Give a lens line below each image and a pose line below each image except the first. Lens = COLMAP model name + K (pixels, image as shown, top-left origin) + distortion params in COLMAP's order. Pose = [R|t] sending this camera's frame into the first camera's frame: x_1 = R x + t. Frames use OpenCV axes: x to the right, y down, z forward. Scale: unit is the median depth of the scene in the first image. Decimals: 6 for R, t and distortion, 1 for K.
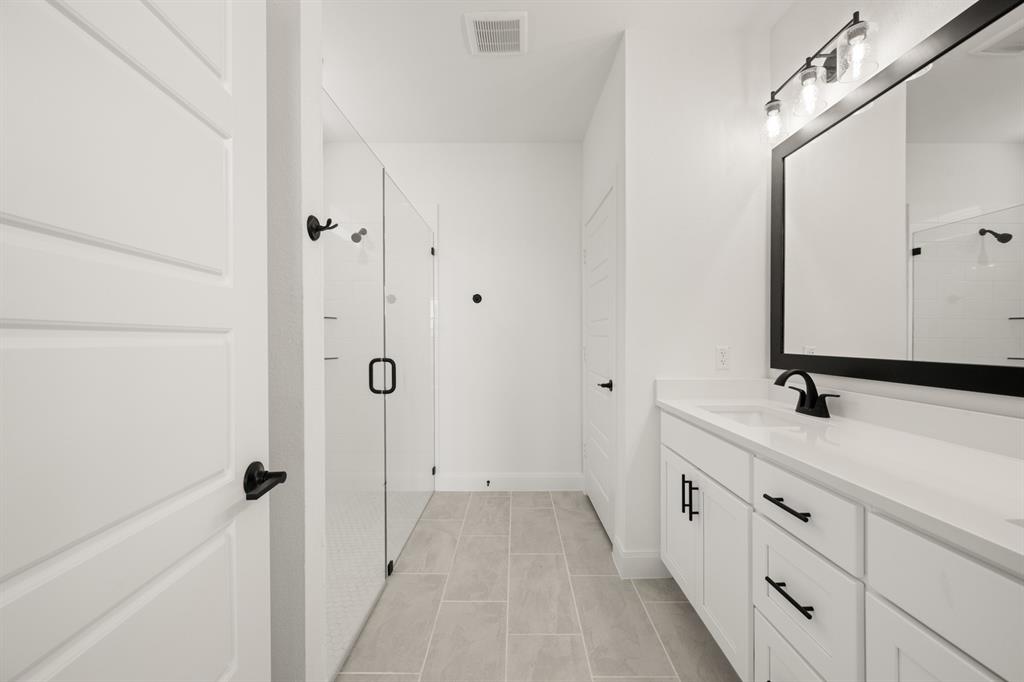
lens RADIAL K [[400.1, 0, 517.0], [0, 400.1, 341.1], [0, 0, 1]] dist [0.003630, 0.000124]
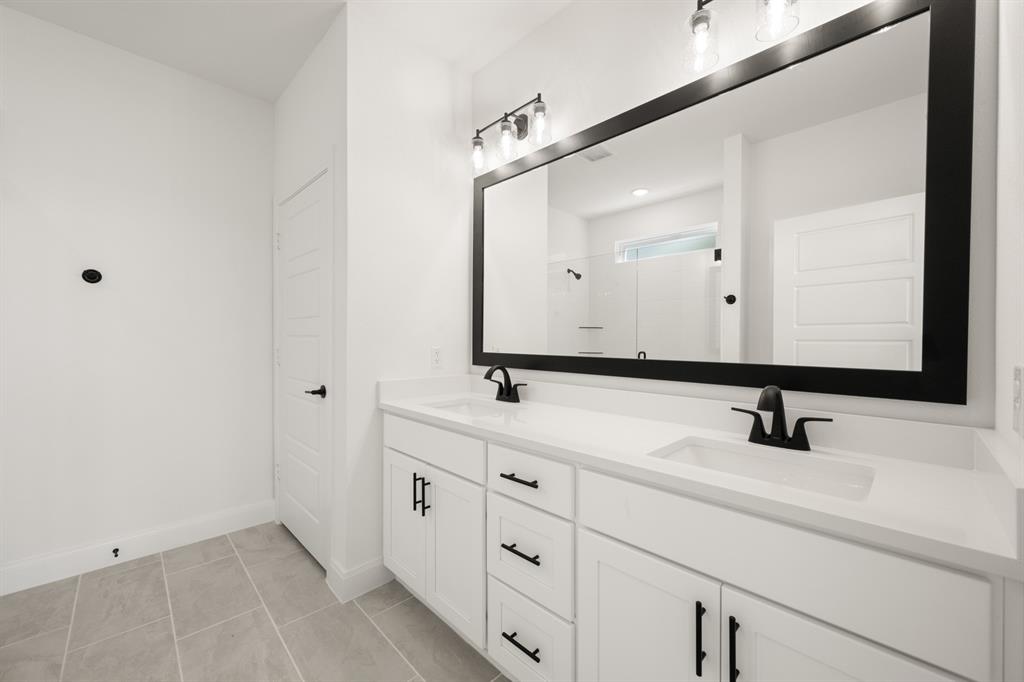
lens RADIAL K [[400.1, 0, 510.7], [0, 400.1, 341.8], [0, 0, 1]] dist [0.003630, 0.000124]
pose [[0.720480, 0.001027, 0.693475, -0.112230], [-0.000953, 0.999999, -0.000491, -0.000249], [-0.693475, -0.000307, 0.720480, 0.095305]]
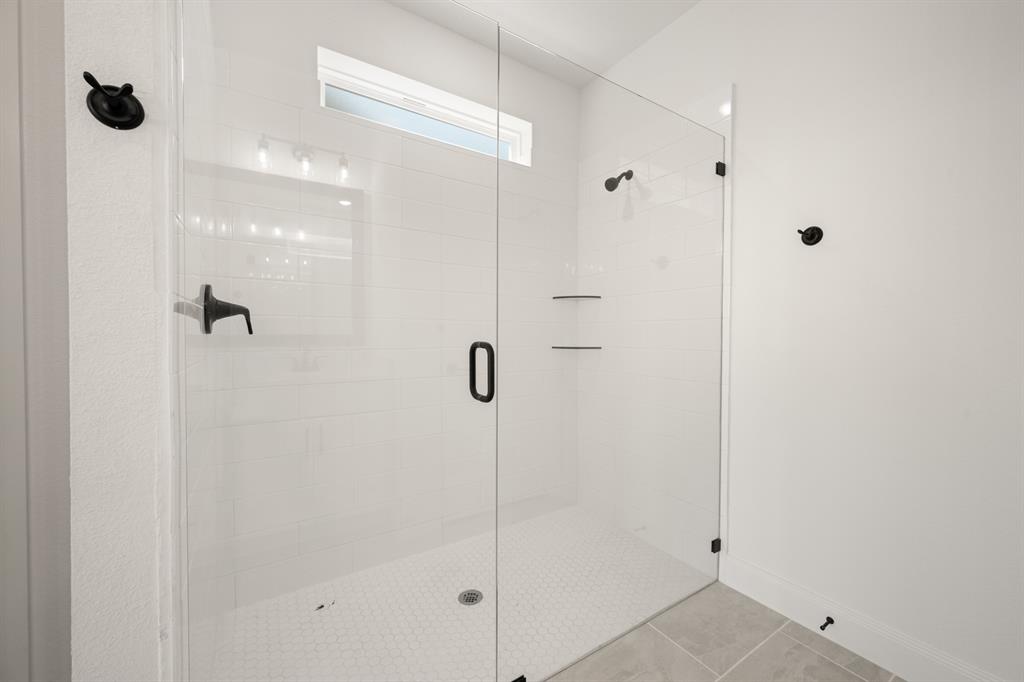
lens RADIAL K [[400.1, 0, 512.8], [0, 400.1, 342.8], [0, 0, 1]] dist [0.003630, 0.000124]
pose [[0.550867, 0.023447, -0.834264, 0.201590], [-0.013646, 0.999725, 0.019087, 0.035721], [0.834481, 0.000870, 0.551035, 0.771959]]
